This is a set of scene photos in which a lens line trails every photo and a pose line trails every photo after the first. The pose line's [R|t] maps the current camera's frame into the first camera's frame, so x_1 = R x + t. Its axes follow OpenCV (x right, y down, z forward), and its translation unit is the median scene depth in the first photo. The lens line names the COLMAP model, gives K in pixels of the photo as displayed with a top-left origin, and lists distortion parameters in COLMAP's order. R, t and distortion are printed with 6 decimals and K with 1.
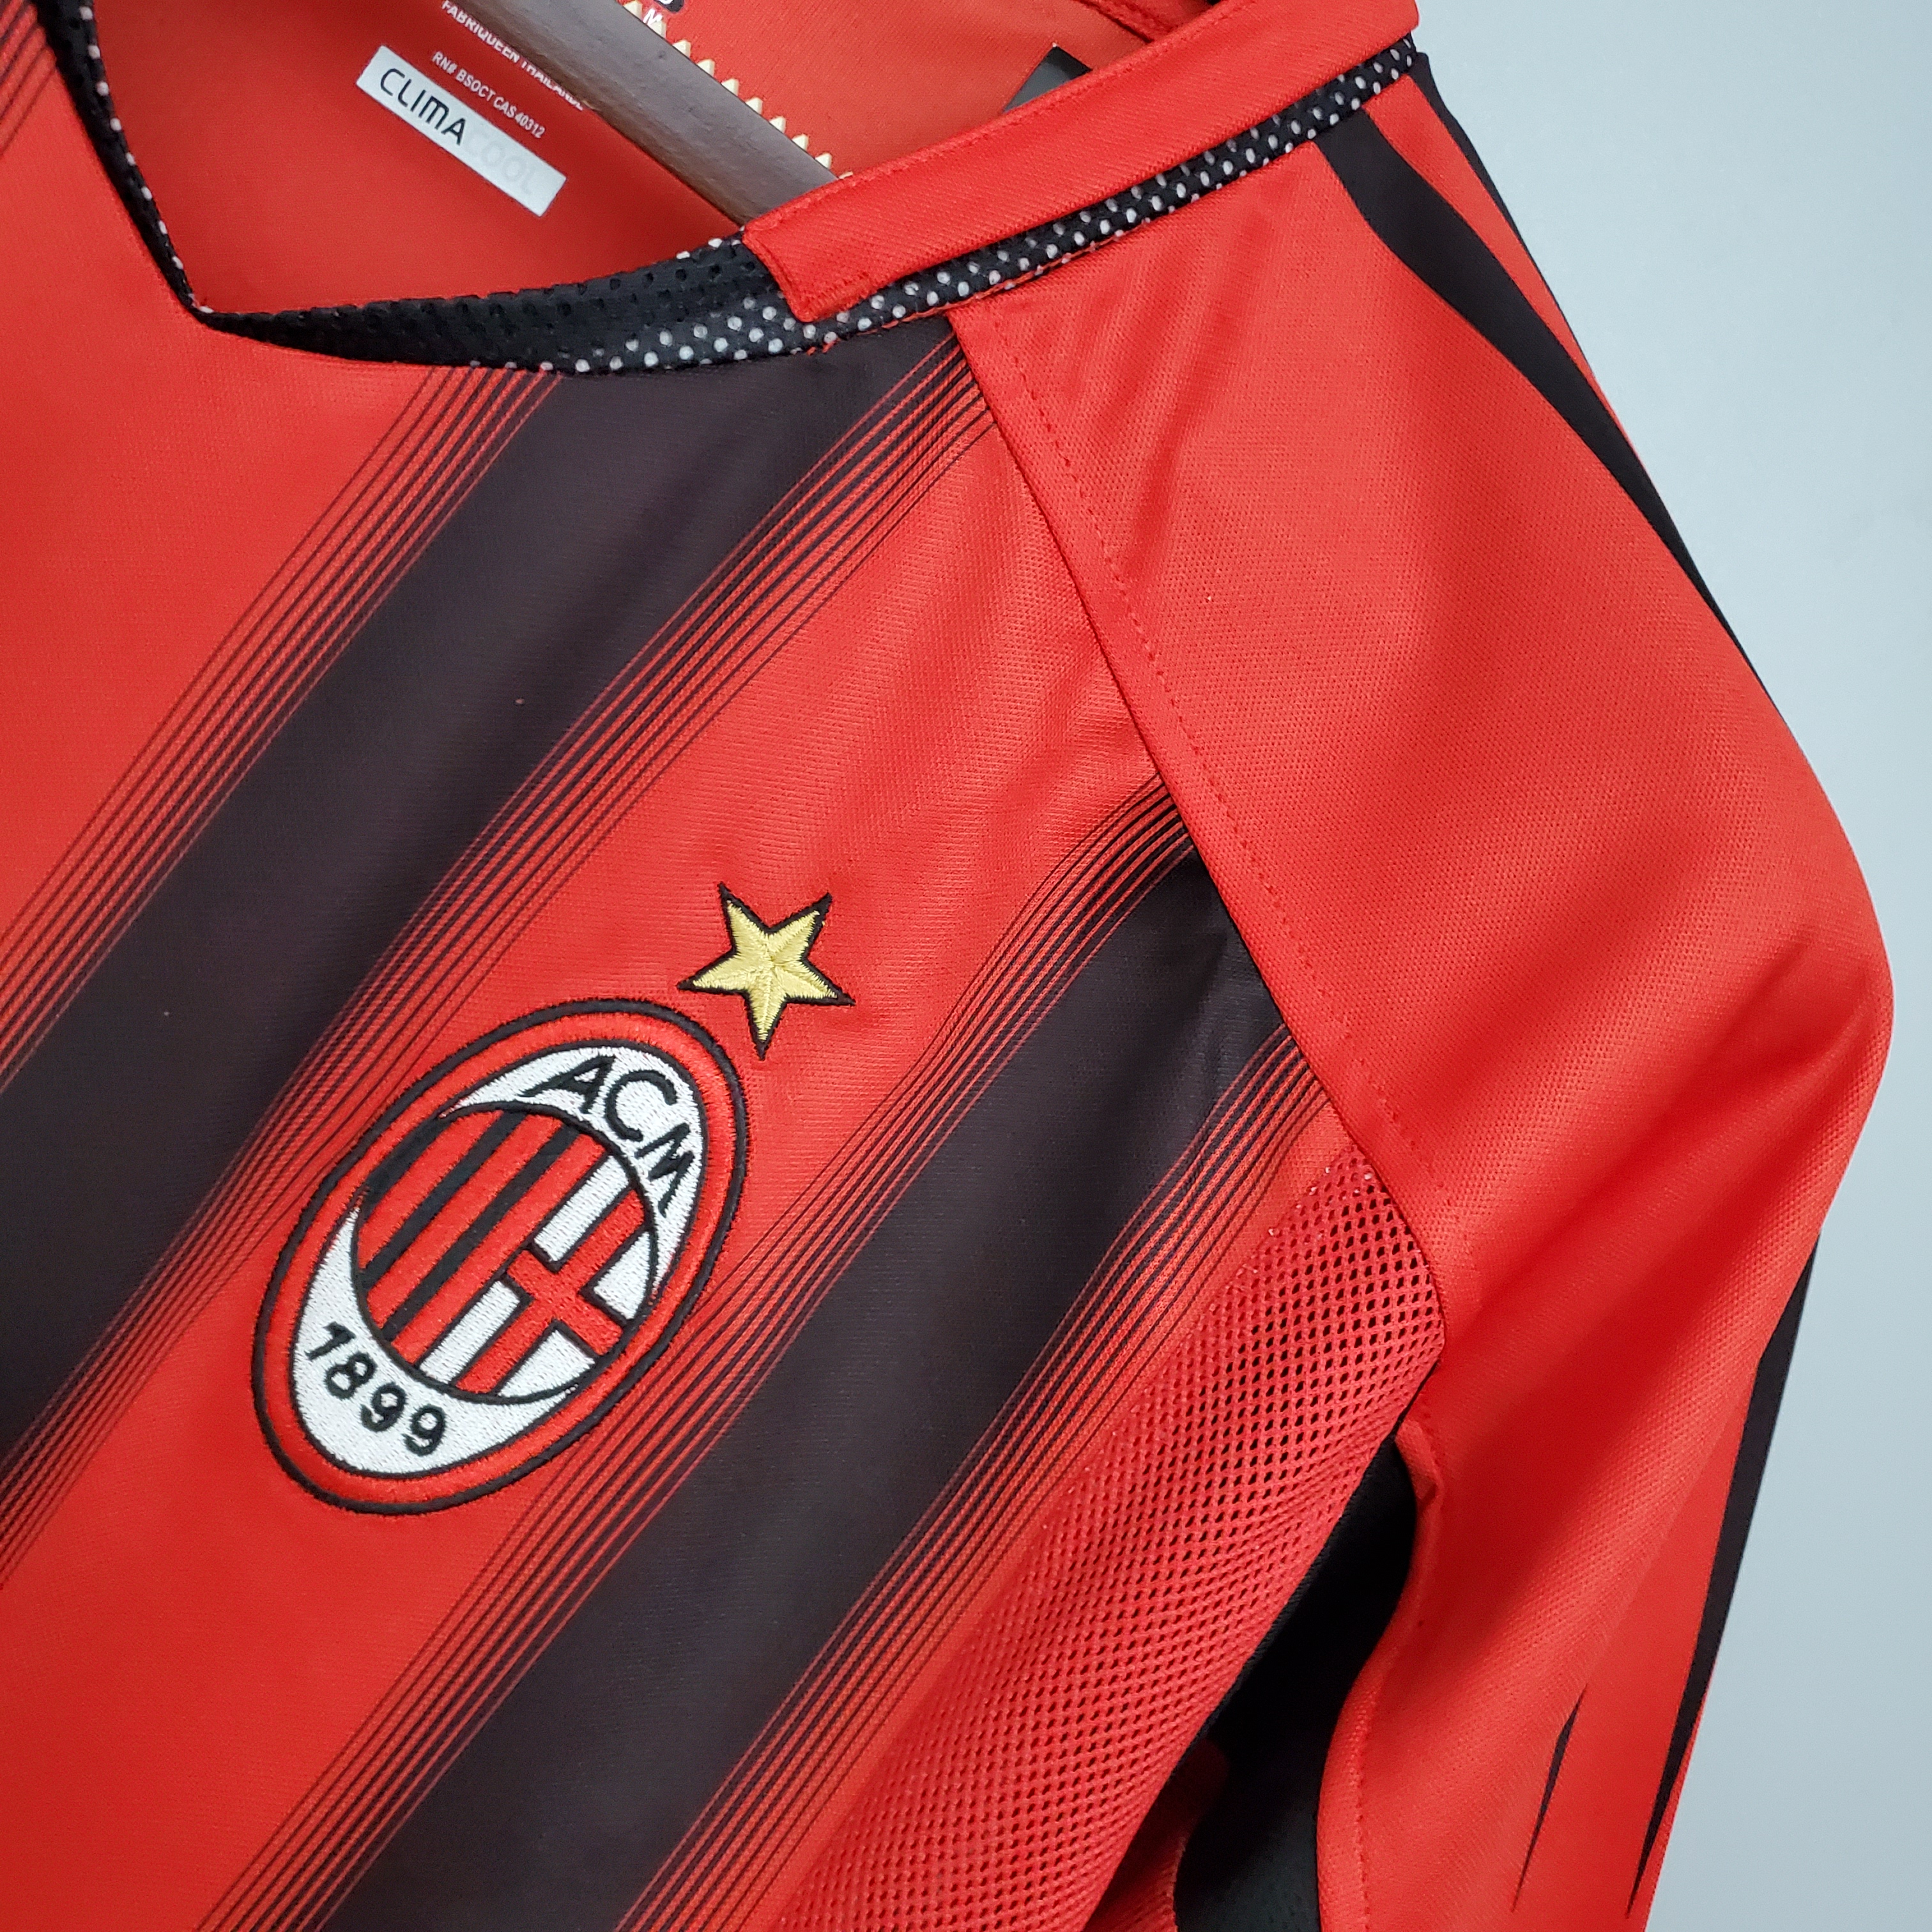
lens RADIAL K [[1943.6, 0, 950.5], [0, 1943.6, 903.0], [0, 0, 1]] dist [0.231668, -0.813708]
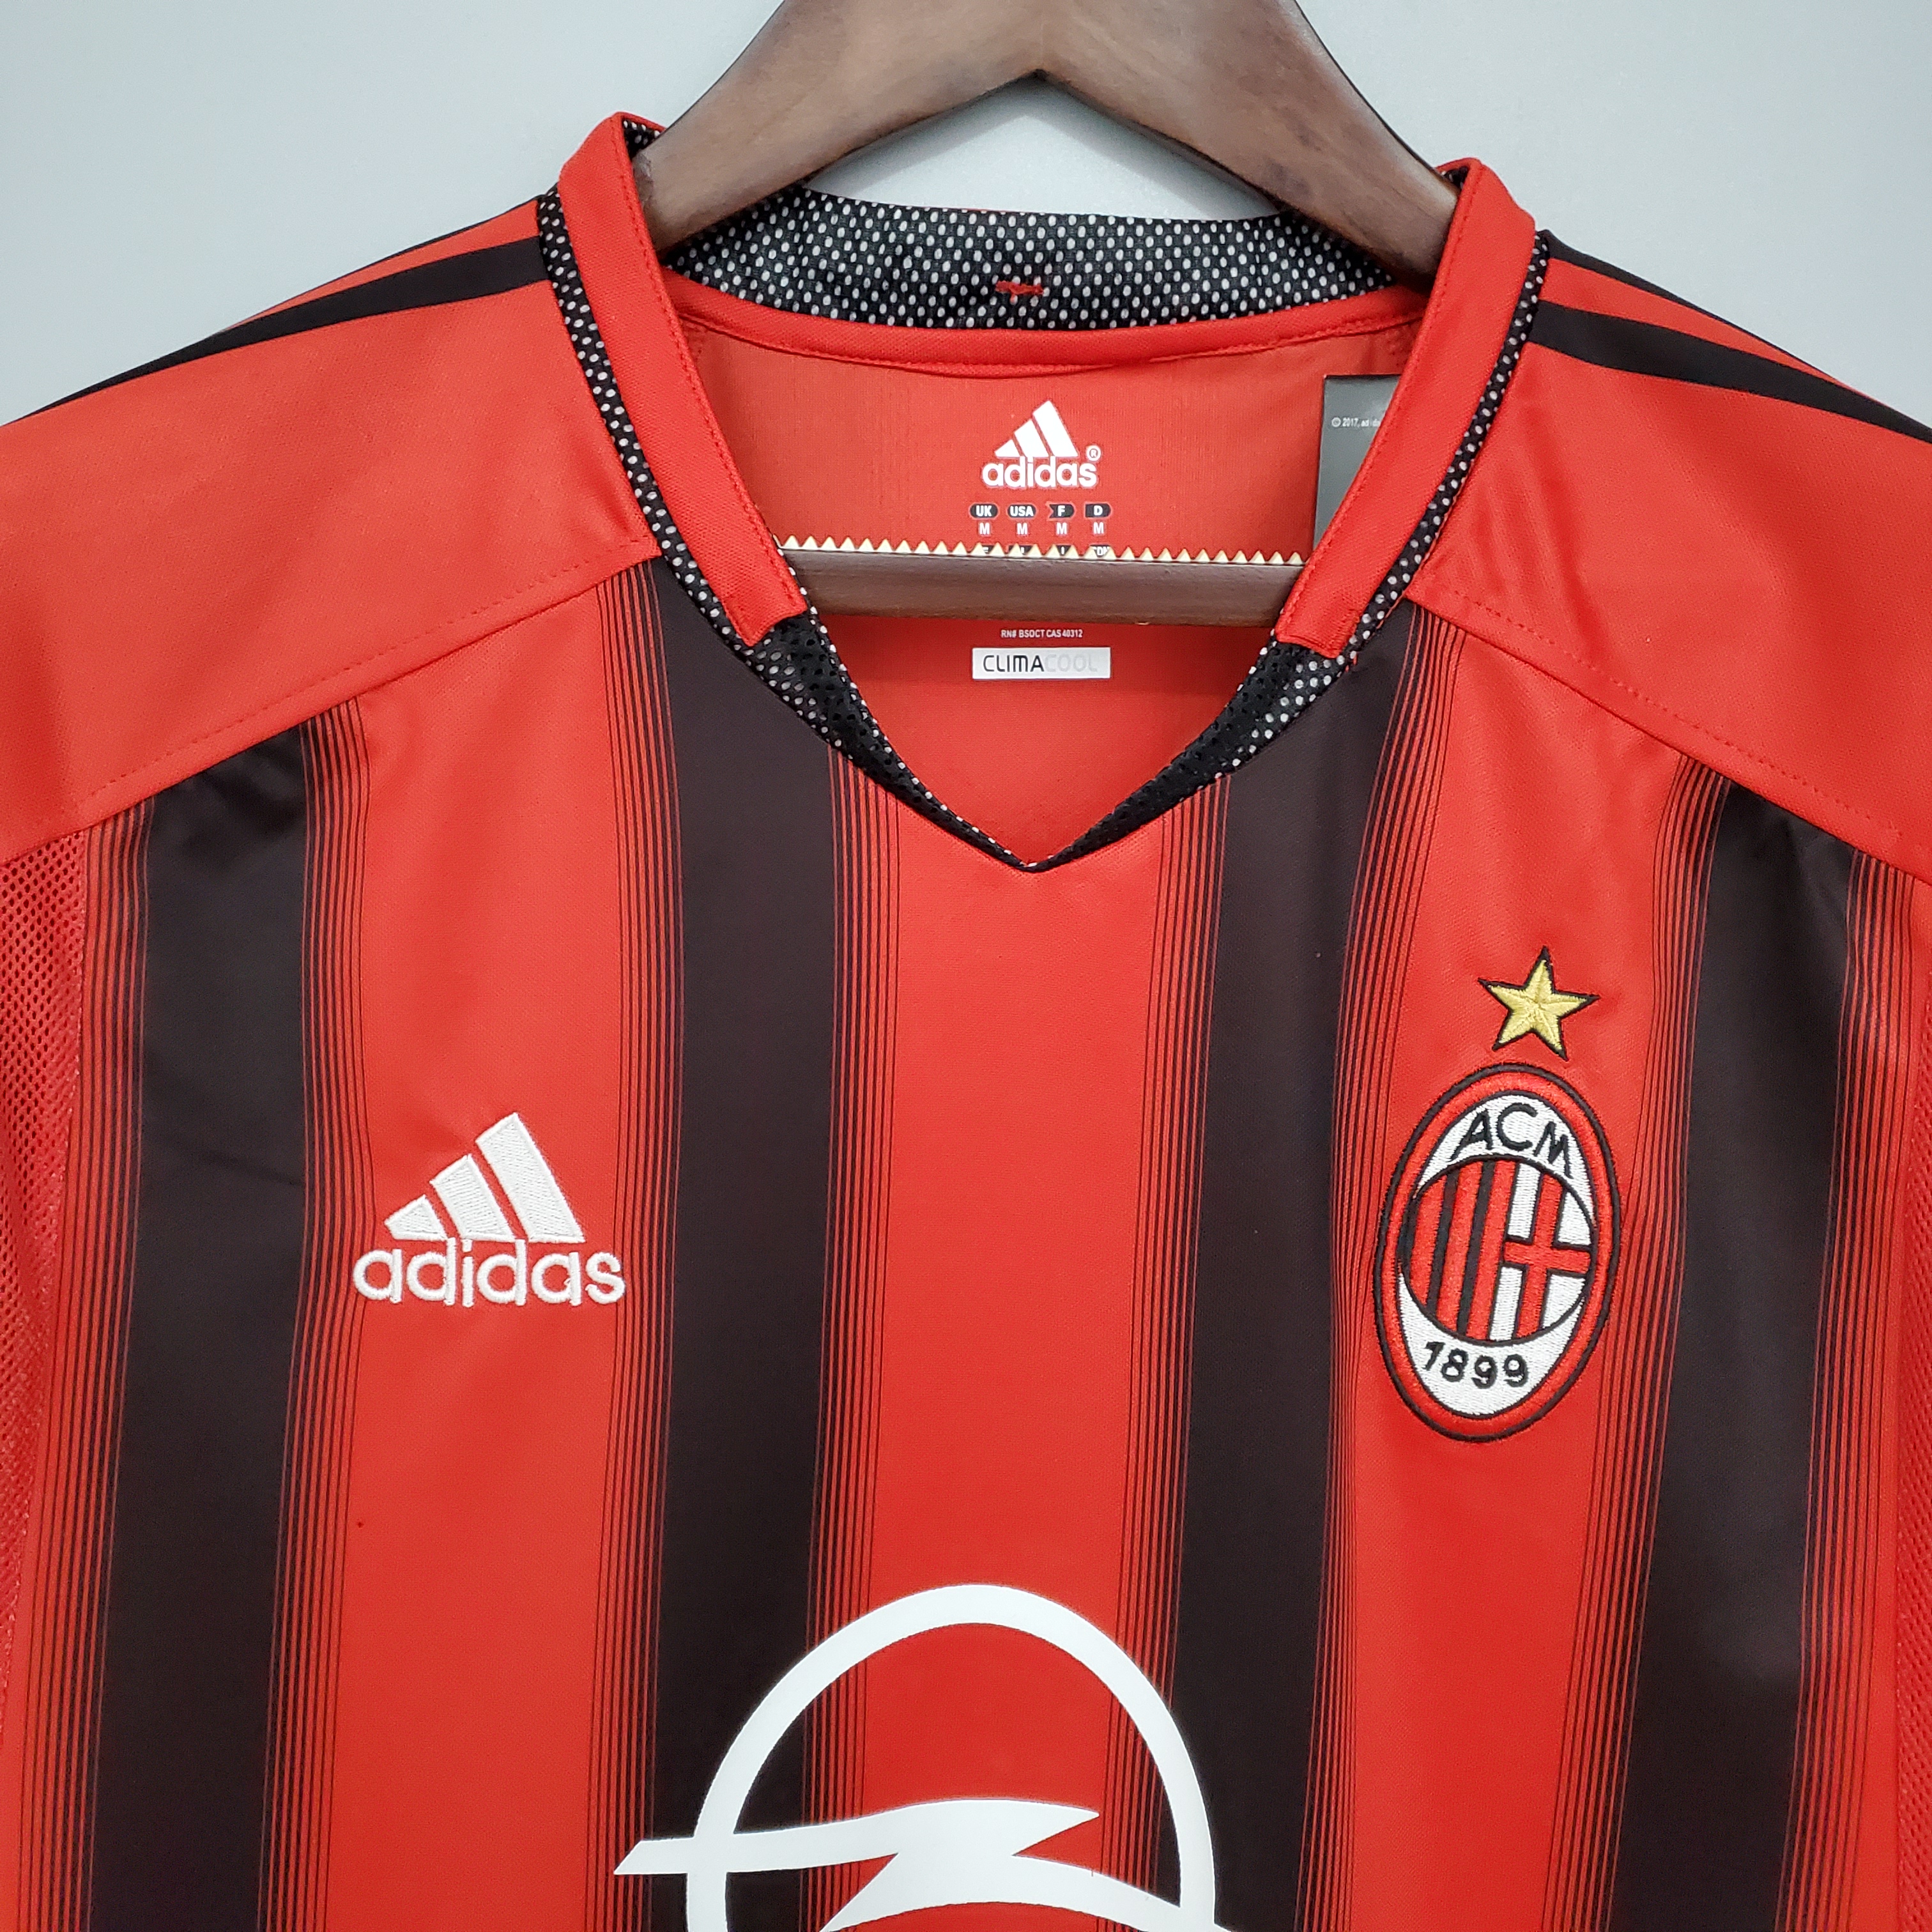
lens RADIAL K [[1943.6, 0, 950.5], [0, 1943.6, 903.0], [0, 0, 1]] dist [0.231668, -0.813708]
pose [[0.816882, -0.552329, -0.166244, -0.167057], [0.555723, 0.830837, -0.029686, -0.246198], [0.154518, -0.068136, 0.985638, -0.594992]]
